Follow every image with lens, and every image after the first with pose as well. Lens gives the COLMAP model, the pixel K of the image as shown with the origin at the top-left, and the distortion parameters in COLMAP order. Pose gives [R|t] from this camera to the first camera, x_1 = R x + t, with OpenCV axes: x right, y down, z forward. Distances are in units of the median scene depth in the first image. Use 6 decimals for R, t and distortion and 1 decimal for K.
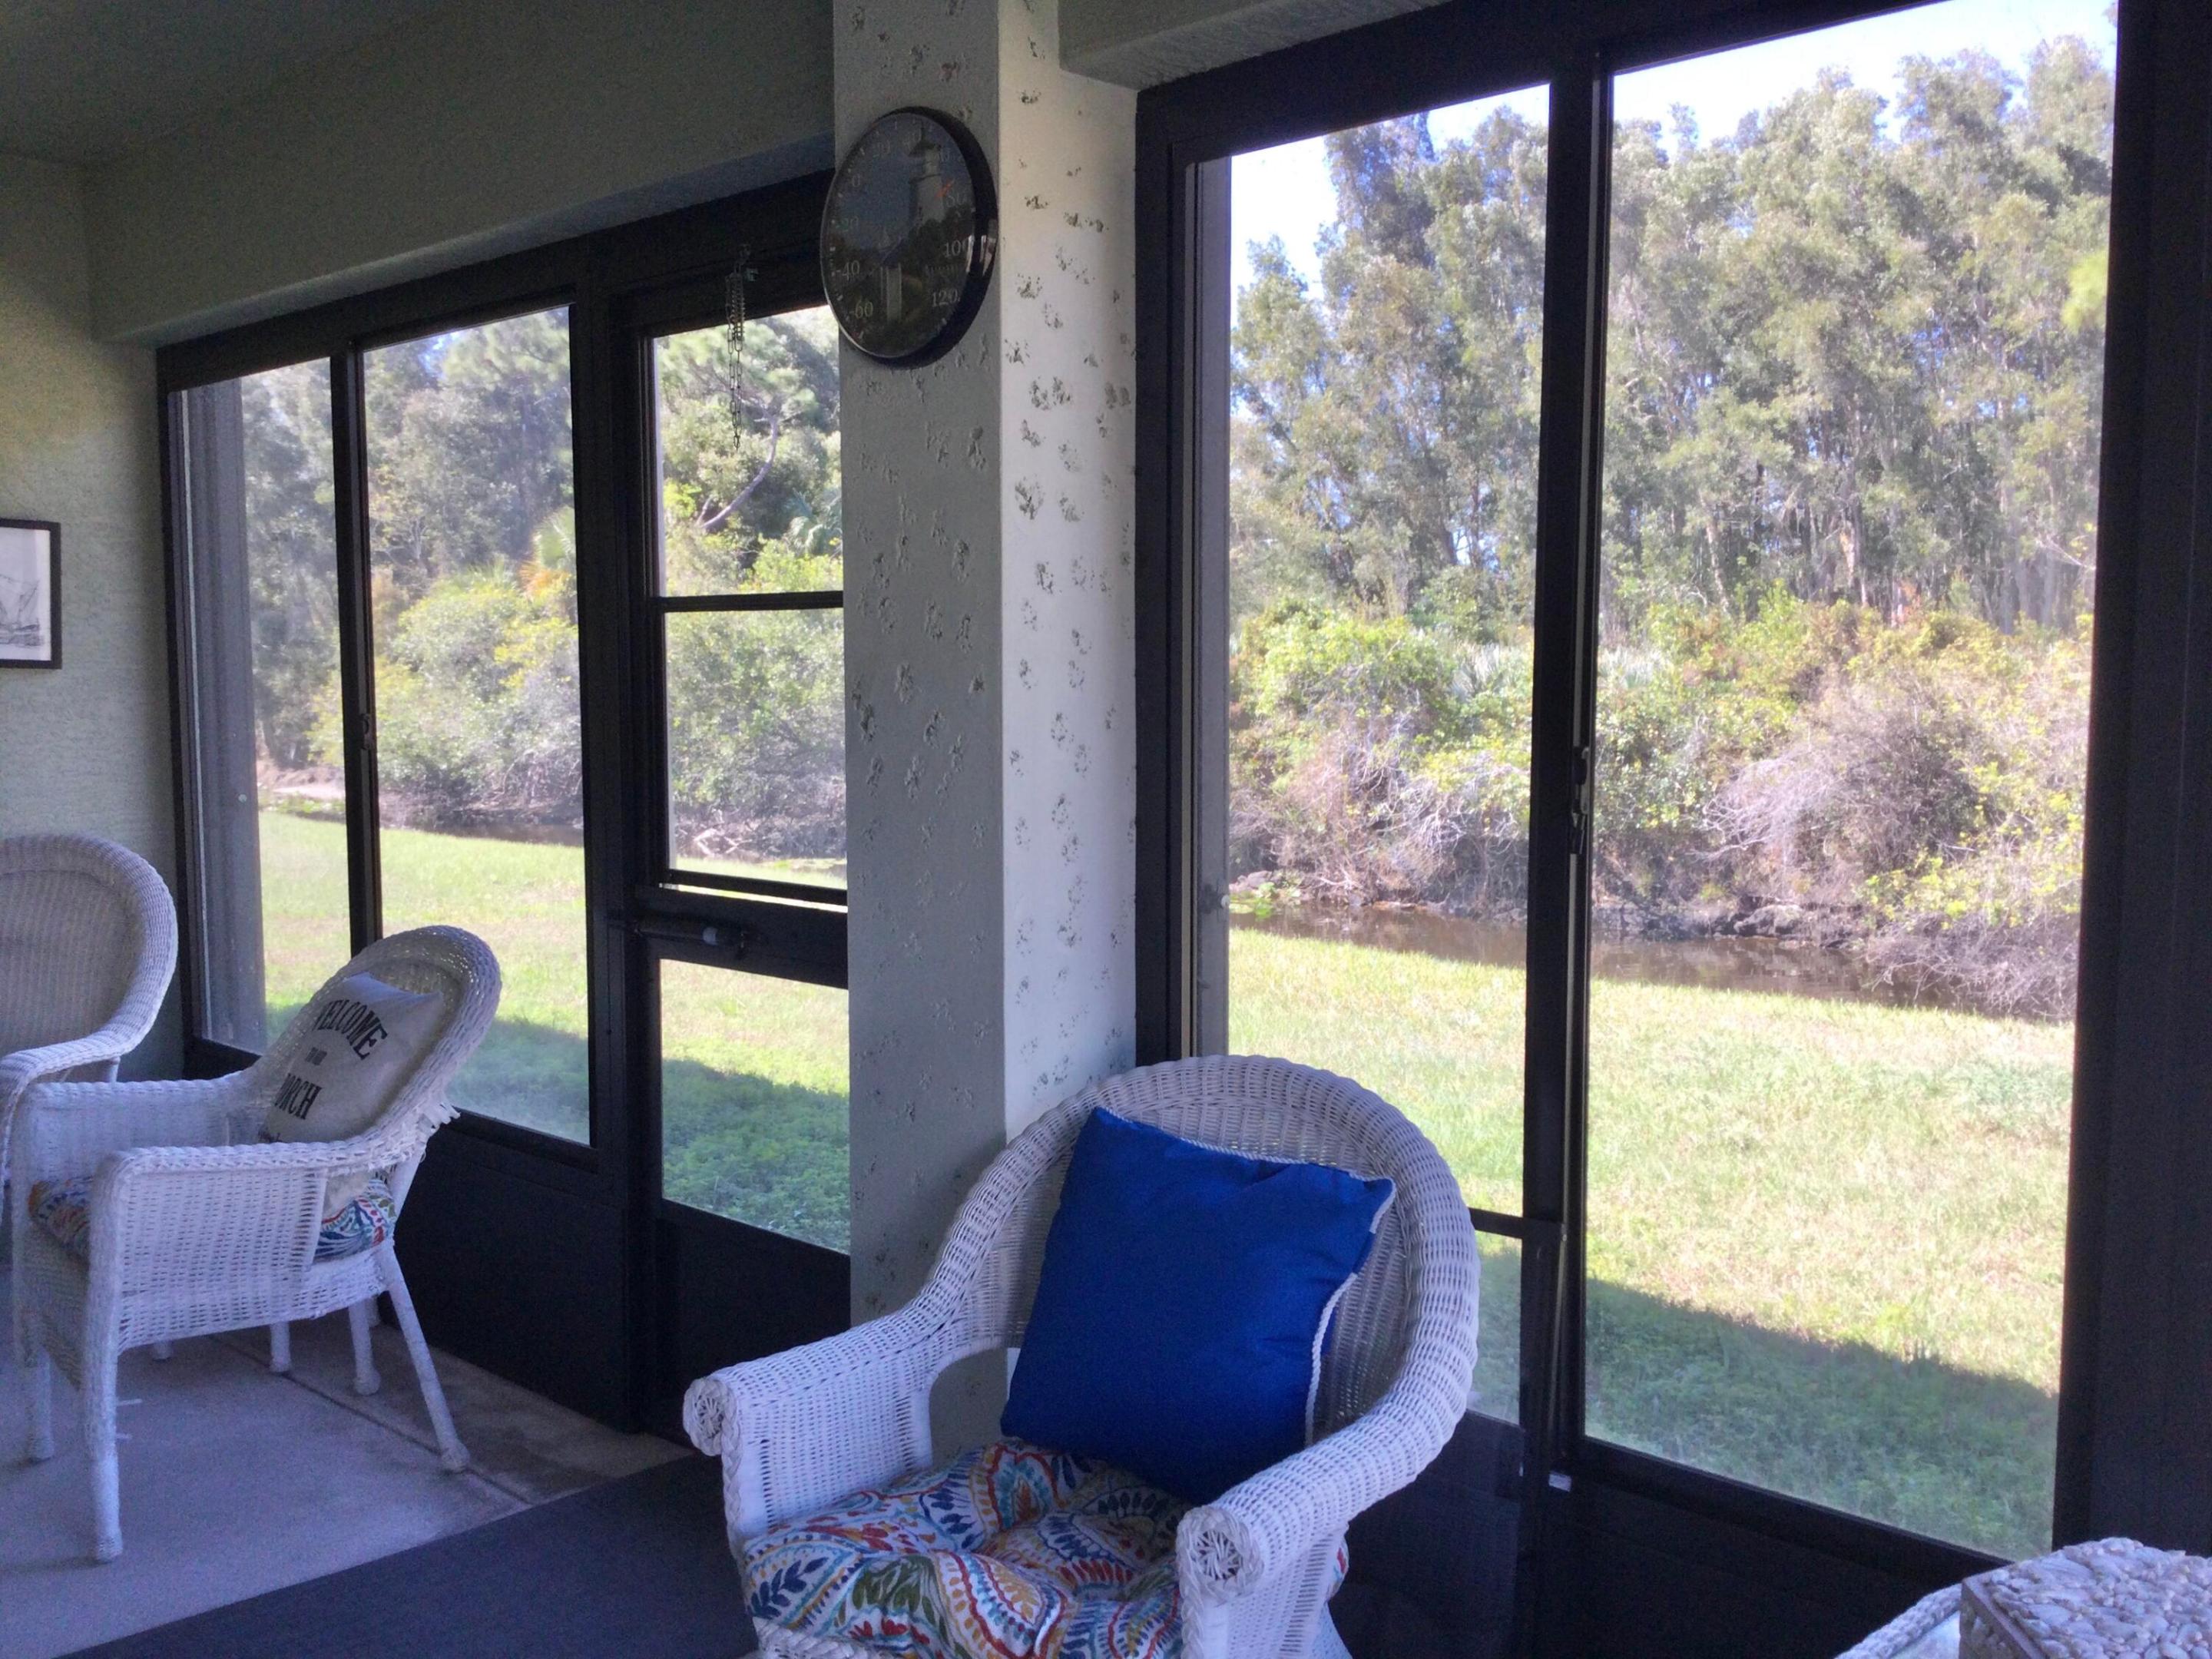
lens RADIAL K [[1994.7, 0, 1096.3], [0, 1994.7, 888.7], [0, 0, 1]] dist [0.184524, -0.395339]
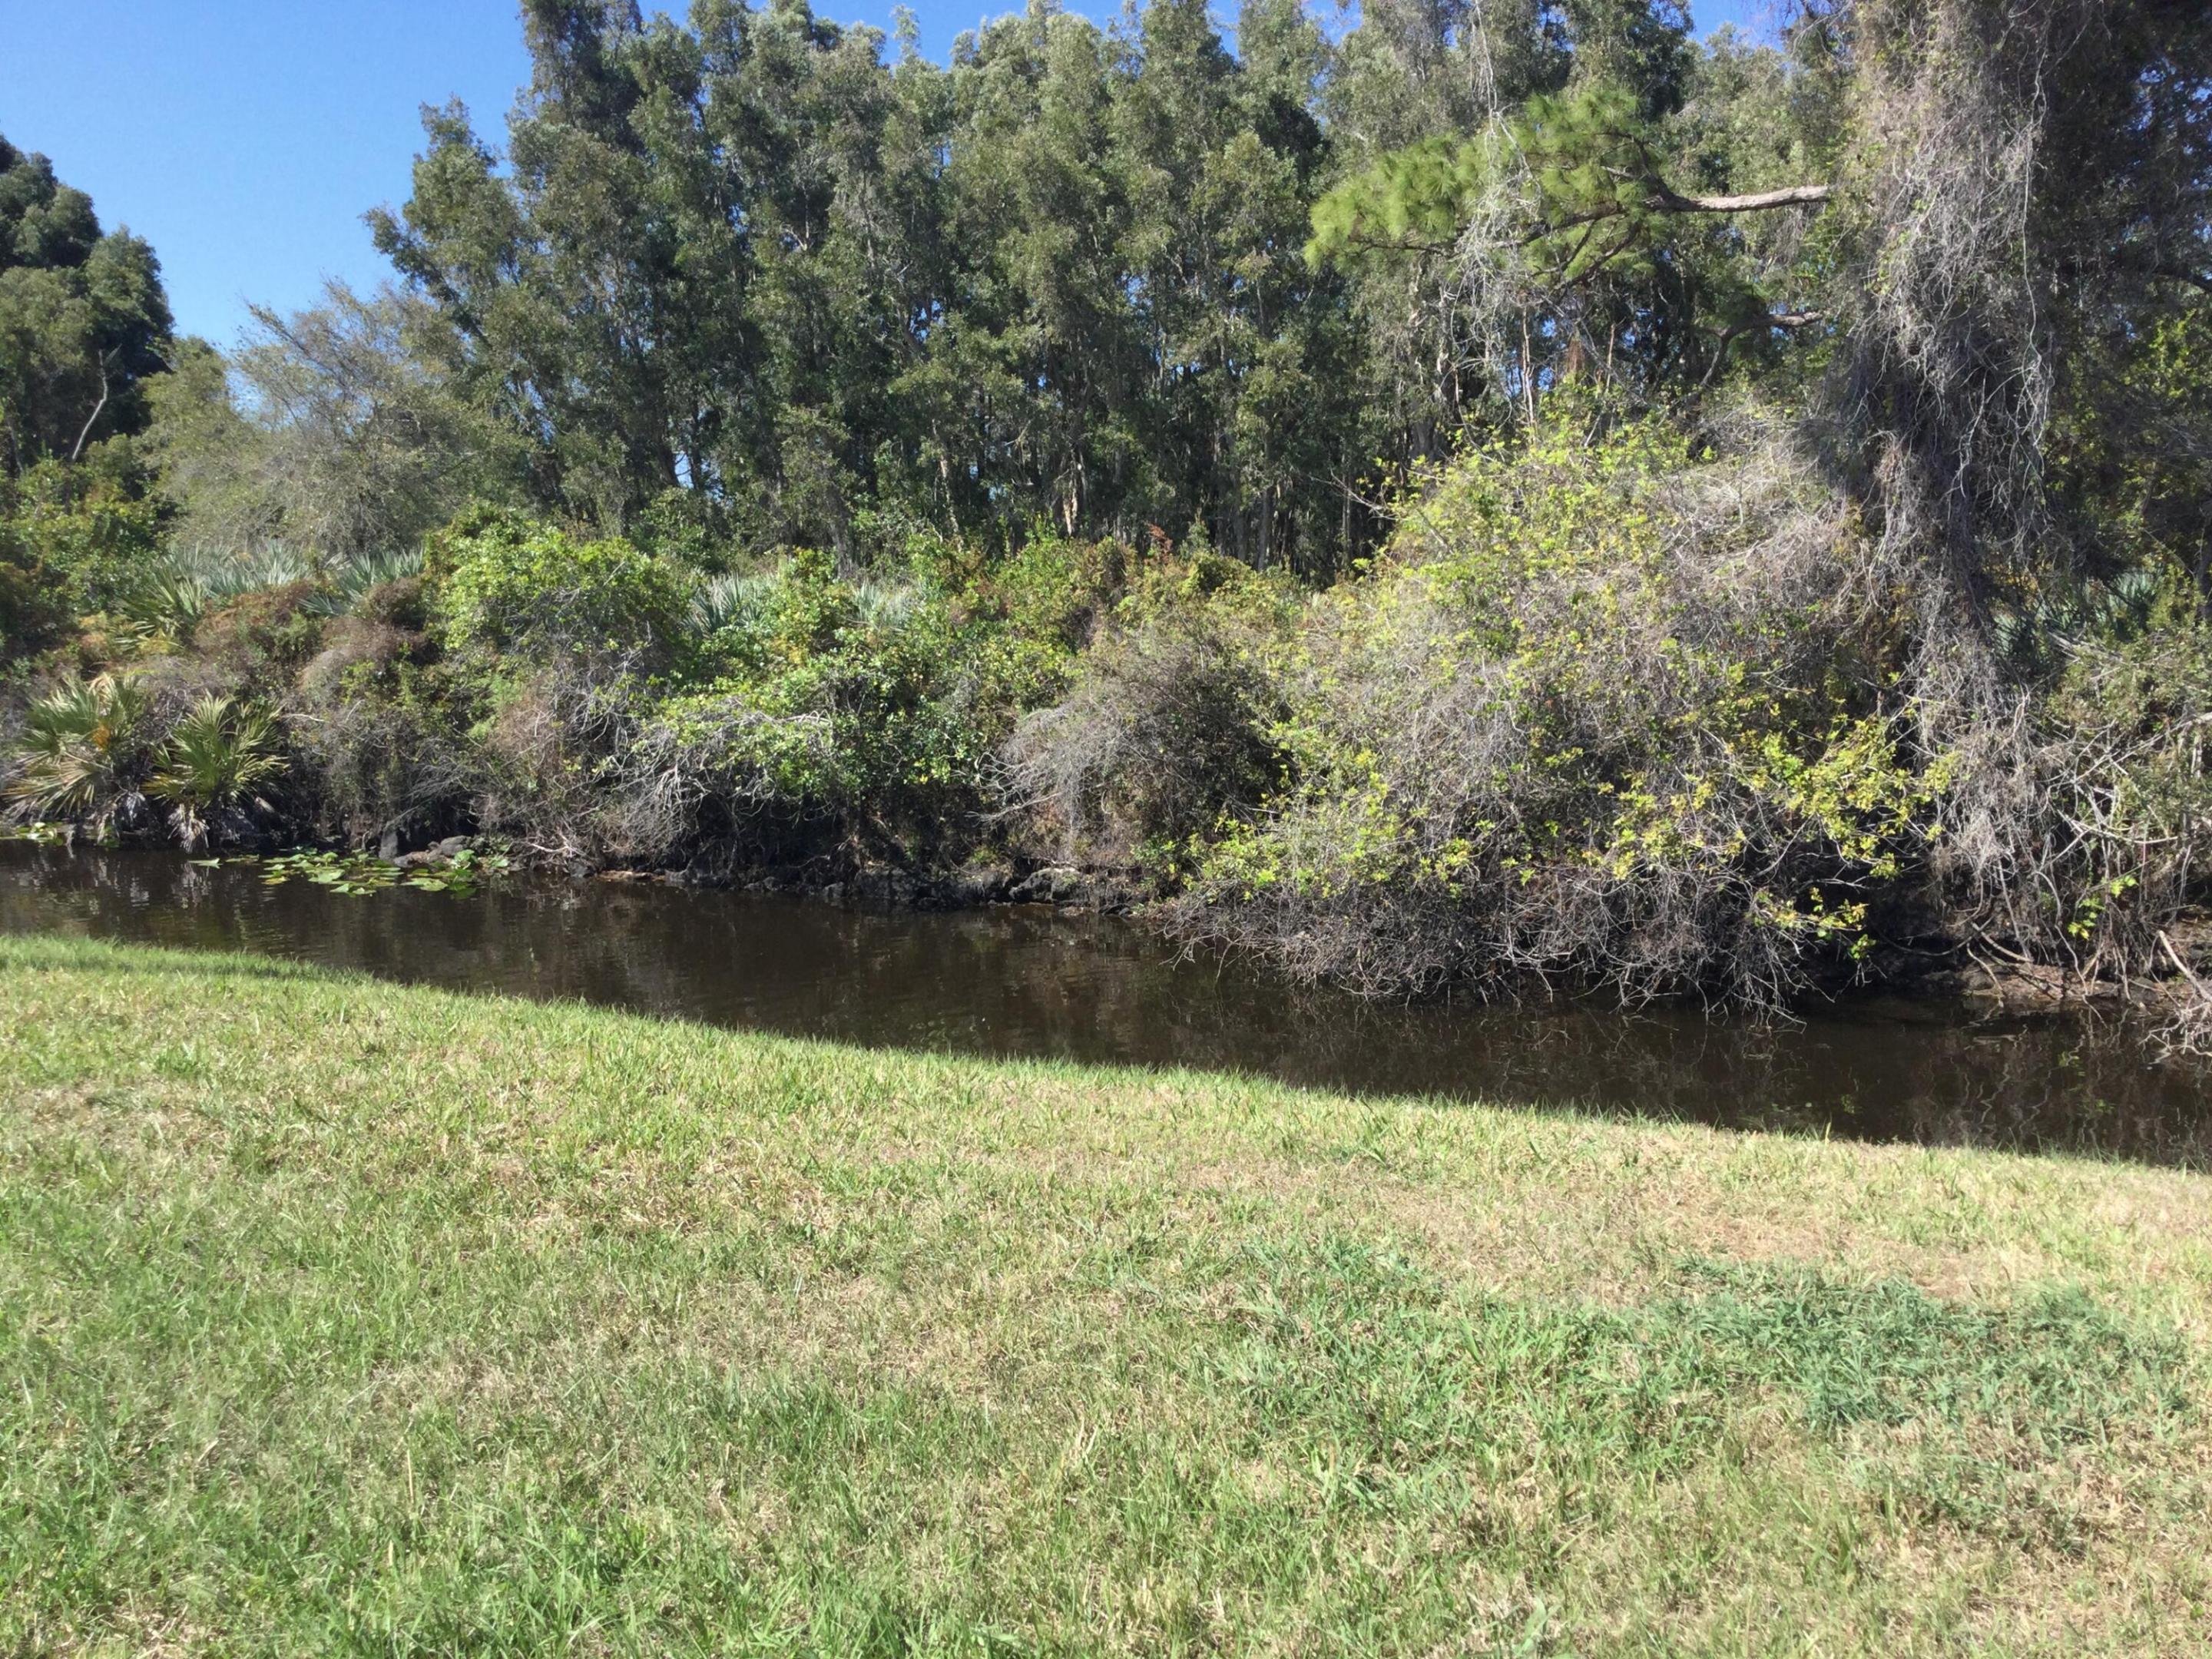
lens RADIAL K [[2029.9, 0, 1106.0], [0, 2029.9, 829.5], [0, 0, 1]] dist [0.193484, -0.405900]
pose [[0.927236, -0.021138, 0.373879, 0.015436], [0.020769, 0.999772, 0.005017, -0.012390], [-0.373900, 0.003113, 0.927464, 0.133309]]
